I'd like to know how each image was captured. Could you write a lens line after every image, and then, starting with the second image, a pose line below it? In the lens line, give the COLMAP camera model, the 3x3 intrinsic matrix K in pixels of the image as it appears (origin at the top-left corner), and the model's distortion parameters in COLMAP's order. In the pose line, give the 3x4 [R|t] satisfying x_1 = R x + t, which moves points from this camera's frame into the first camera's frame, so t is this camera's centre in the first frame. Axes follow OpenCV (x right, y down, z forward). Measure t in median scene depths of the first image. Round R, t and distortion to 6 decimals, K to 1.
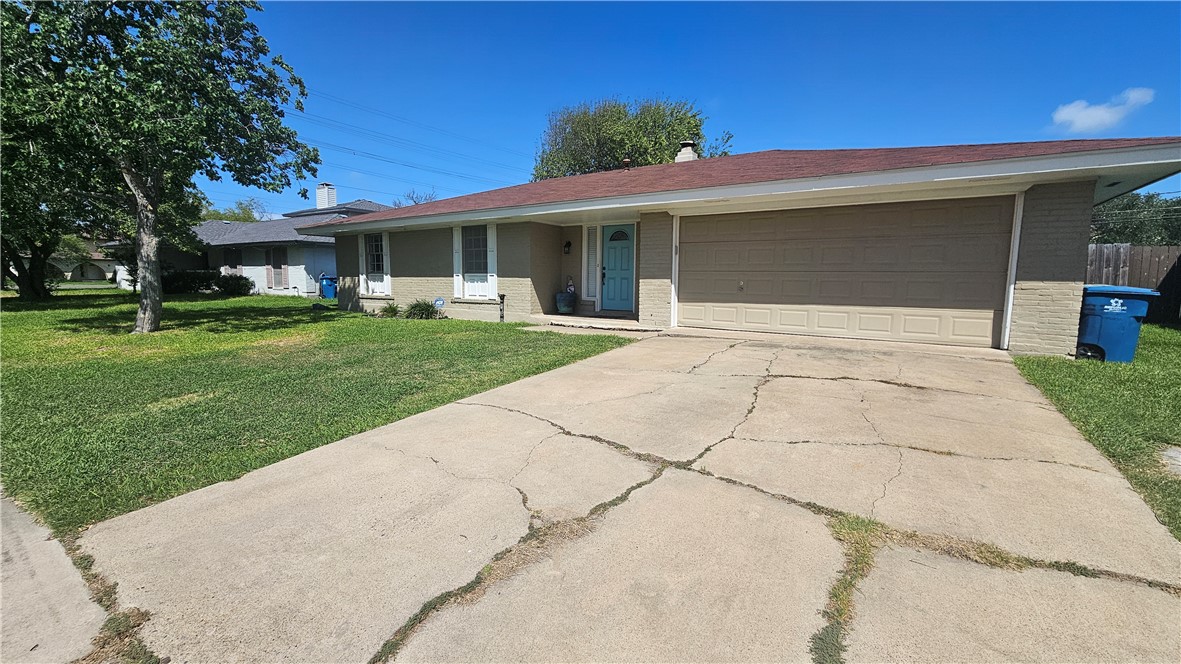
lens RADIAL K [[485.2, 0, 592.2], [0, 485.2, 330.0], [0, 0, 1]] dist [-0.000546, -0.000638]
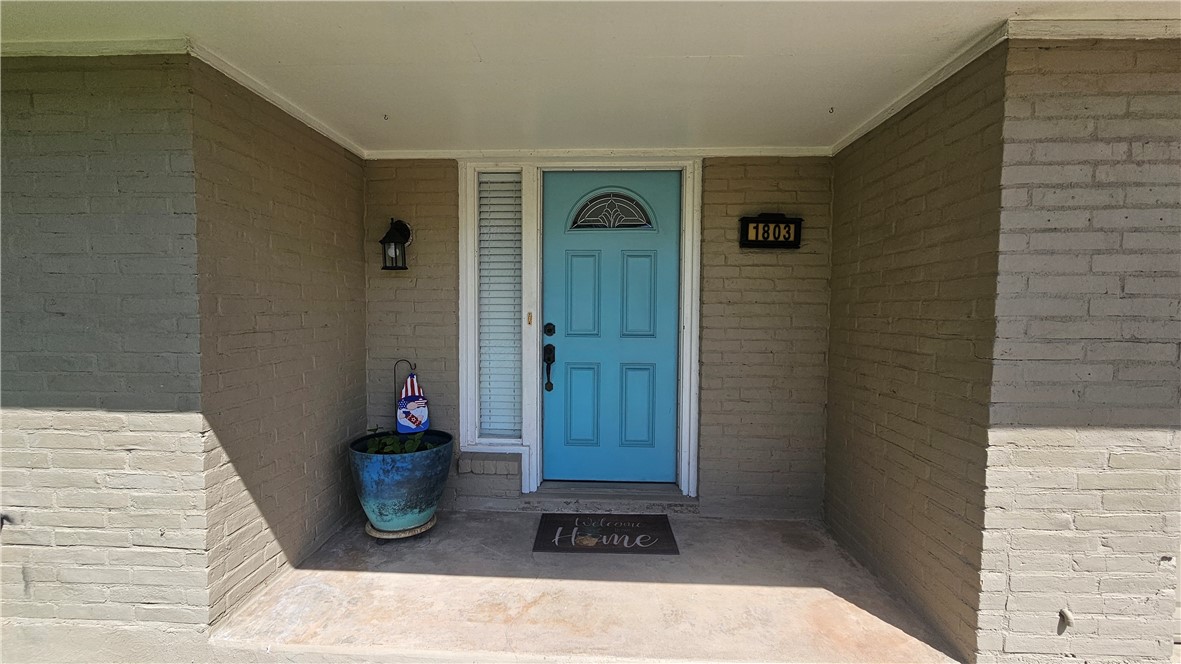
lens RADIAL K [[485.2, 0, 585.6], [0, 485.2, 329.8], [0, 0, 1]] dist [-0.000546, -0.000638]
pose [[0.864000, -0.019771, 0.503104, -0.093815], [0.048082, 0.997902, -0.043359, -0.114010], [-0.501191, 0.061652, 0.863138, 0.758276]]
